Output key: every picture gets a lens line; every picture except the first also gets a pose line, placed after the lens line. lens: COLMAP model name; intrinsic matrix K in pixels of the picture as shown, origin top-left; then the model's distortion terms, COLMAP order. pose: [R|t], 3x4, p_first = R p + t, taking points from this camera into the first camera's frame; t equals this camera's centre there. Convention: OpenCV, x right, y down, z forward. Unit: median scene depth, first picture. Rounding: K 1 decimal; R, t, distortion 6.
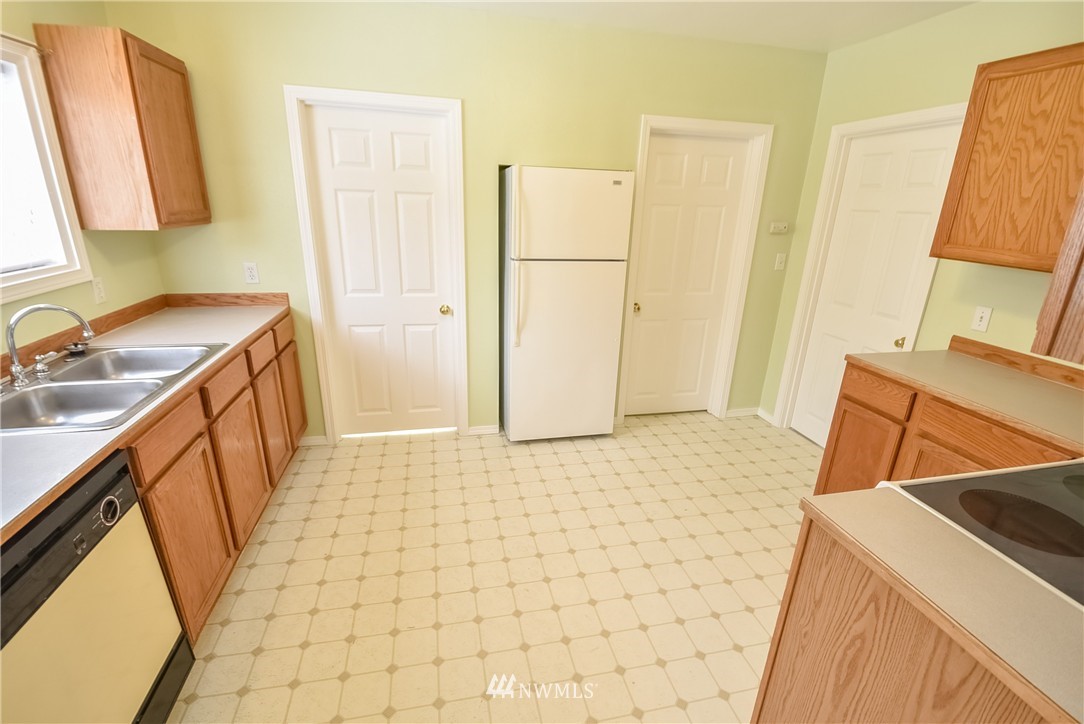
lens RADIAL K [[485.8, 0, 534.7], [0, 485.8, 360.9], [0, 0, 1]] dist [0.004700, -0.002117]
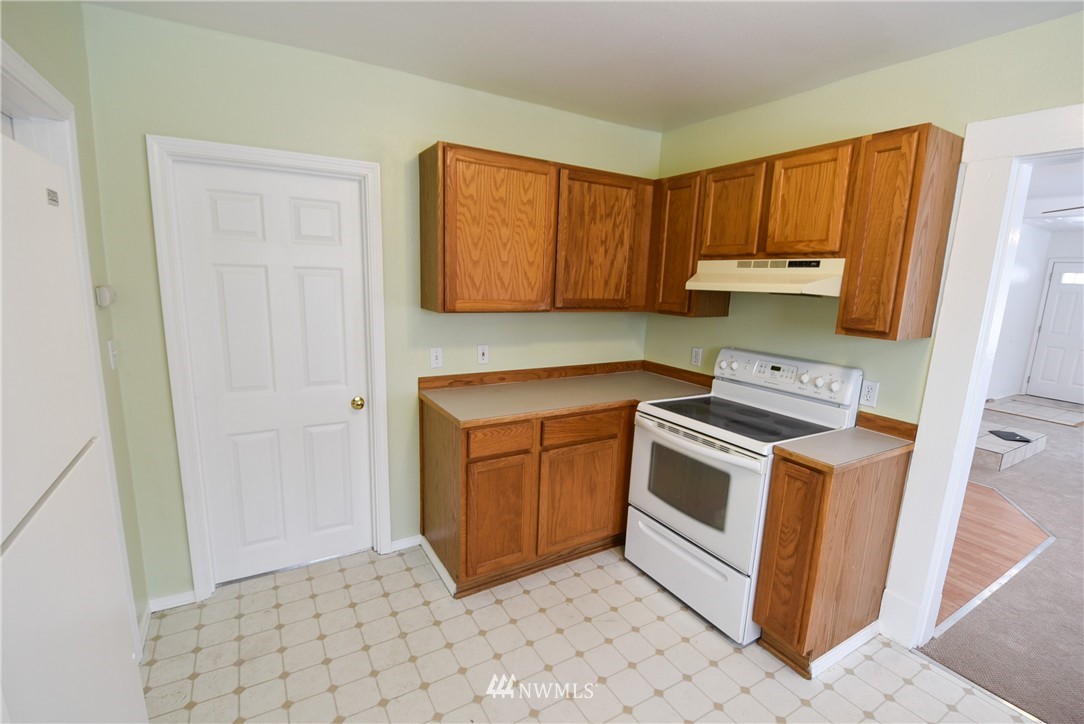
lens RADIAL K [[485.8, 0, 530.8], [0, 485.8, 371.8], [0, 0, 1]] dist [0.004700, -0.002117]
pose [[-0.304795, -0.233627, 0.923319, -0.295602], [0.263074, 0.911080, 0.317373, -0.440933], [-0.915364, 0.339635, -0.216232, 1.262858]]
